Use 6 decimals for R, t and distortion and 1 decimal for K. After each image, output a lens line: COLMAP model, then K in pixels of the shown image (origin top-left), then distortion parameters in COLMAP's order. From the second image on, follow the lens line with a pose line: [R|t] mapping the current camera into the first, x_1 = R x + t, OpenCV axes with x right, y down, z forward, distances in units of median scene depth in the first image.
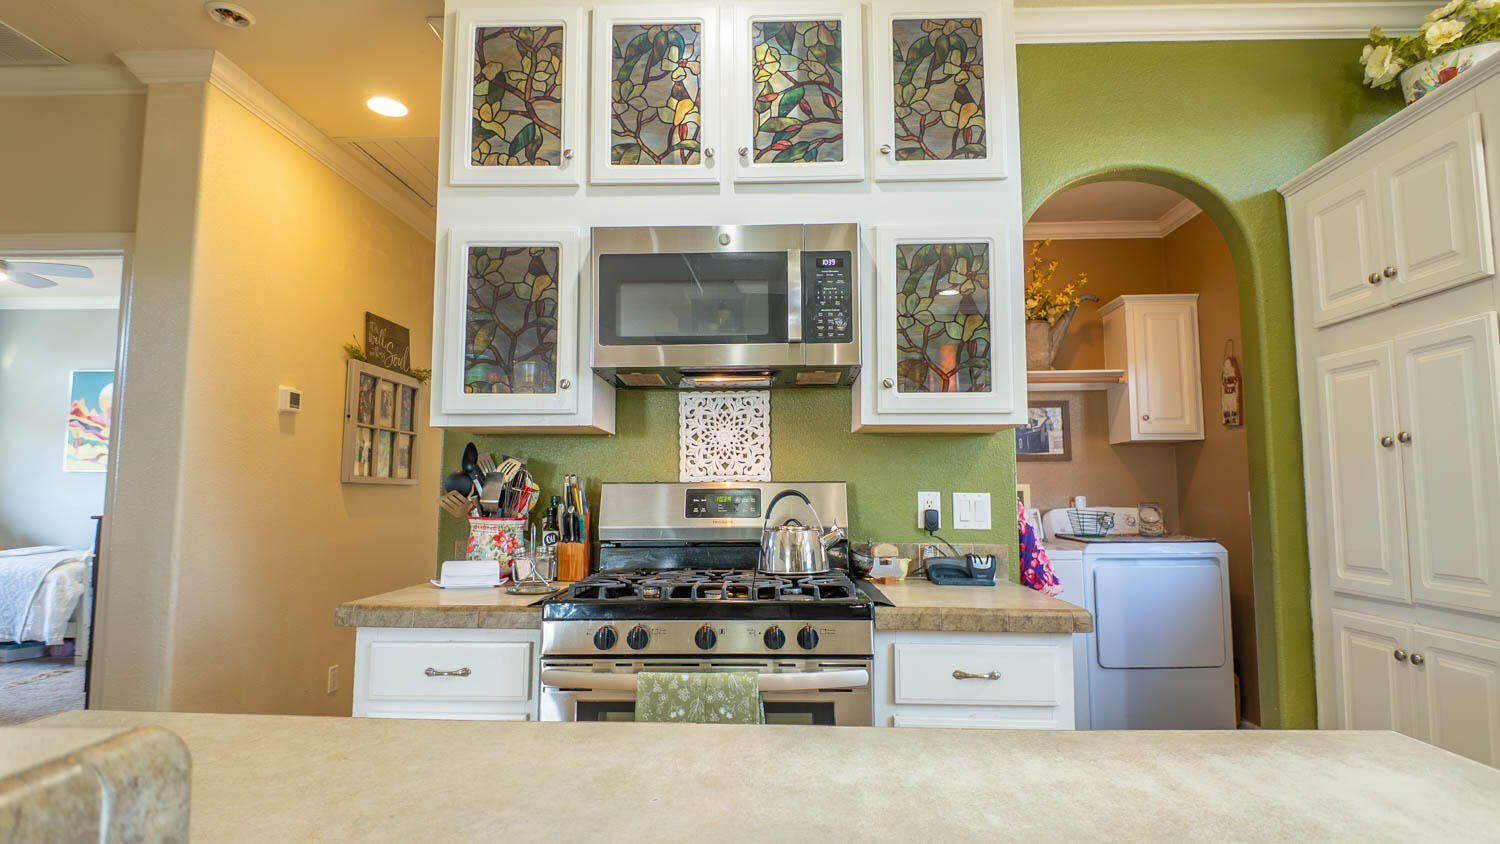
lens RADIAL K [[776.7, 0, 748.1], [0, 776.7, 419.5], [0, 0, 1]] dist [-0.001658, -0.010245]
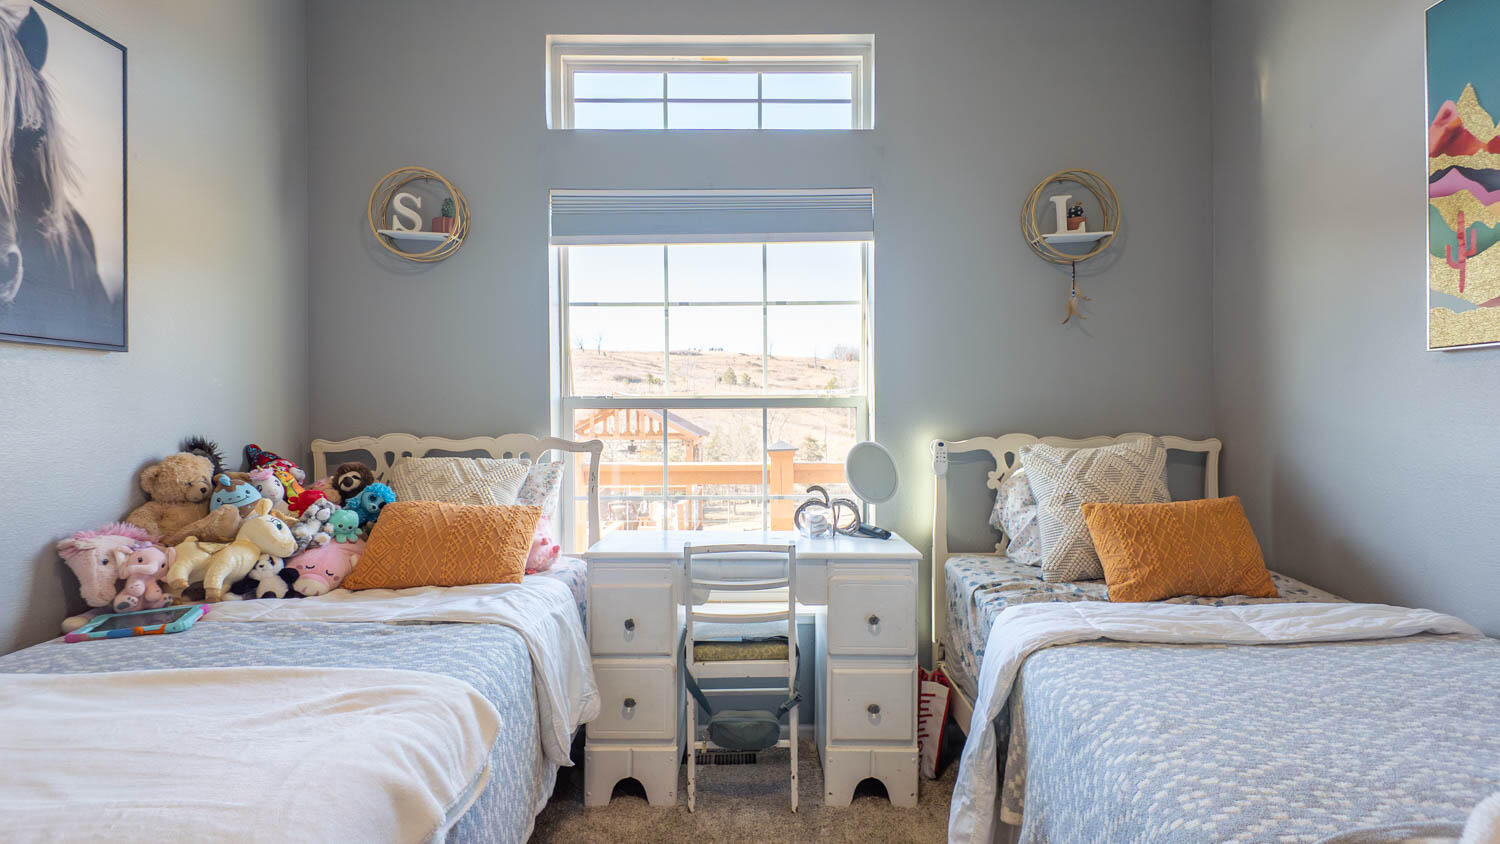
lens RADIAL K [[776.7, 0, 750.7], [0, 776.7, 416.1], [0, 0, 1]] dist [-0.001658, -0.010245]
pose [[0.082169, 0.009390, -0.996574, -0.794198], [0.084114, 0.996322, 0.016323, 0.087891], [0.993063, -0.085167, 0.081076, 0.929015]]
